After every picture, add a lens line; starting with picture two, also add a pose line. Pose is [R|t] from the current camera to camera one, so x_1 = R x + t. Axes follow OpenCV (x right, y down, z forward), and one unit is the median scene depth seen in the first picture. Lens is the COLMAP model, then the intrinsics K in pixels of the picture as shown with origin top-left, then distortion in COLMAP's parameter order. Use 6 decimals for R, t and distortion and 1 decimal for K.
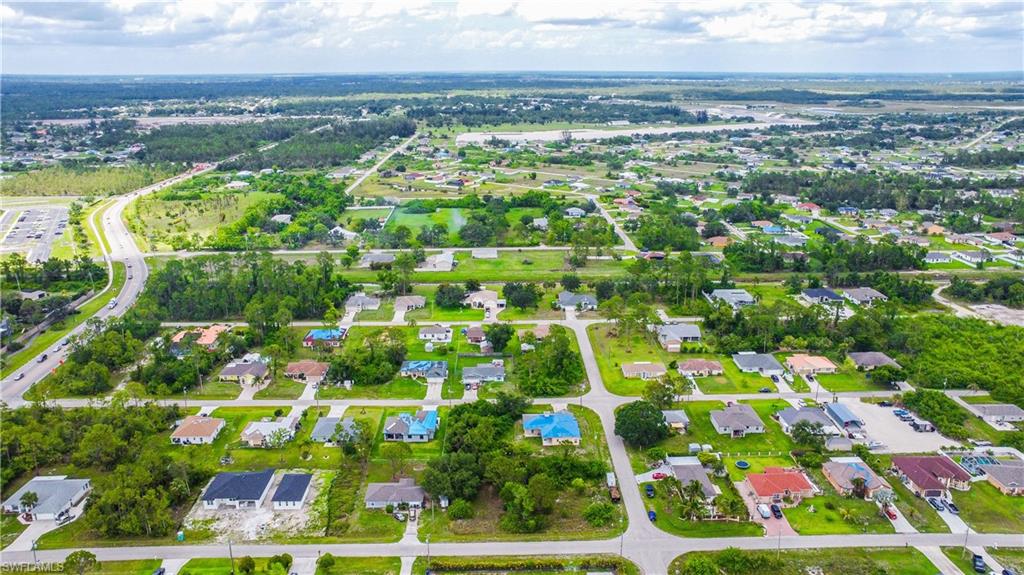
lens RADIAL K [[755.2, 0, 512.0], [0, 755.2, 287.5], [0, 0, 1]] dist [-0.189954, 0.276813]
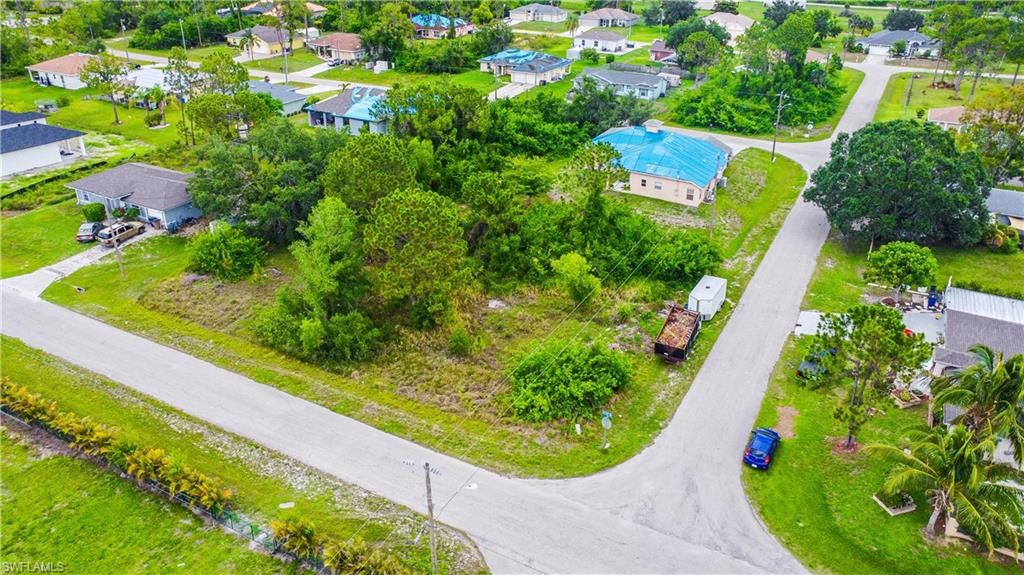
lens RADIAL K [[748.6, 0, 512.0], [0, 748.6, 287.5], [0, 0, 1]] dist [-0.116476, 0.163857]
pose [[0.871887, 0.238610, -0.427643, 0.155913], [-0.157119, 0.963398, 0.217205, 0.163537], [0.463818, -0.122187, 0.877464, 0.567193]]
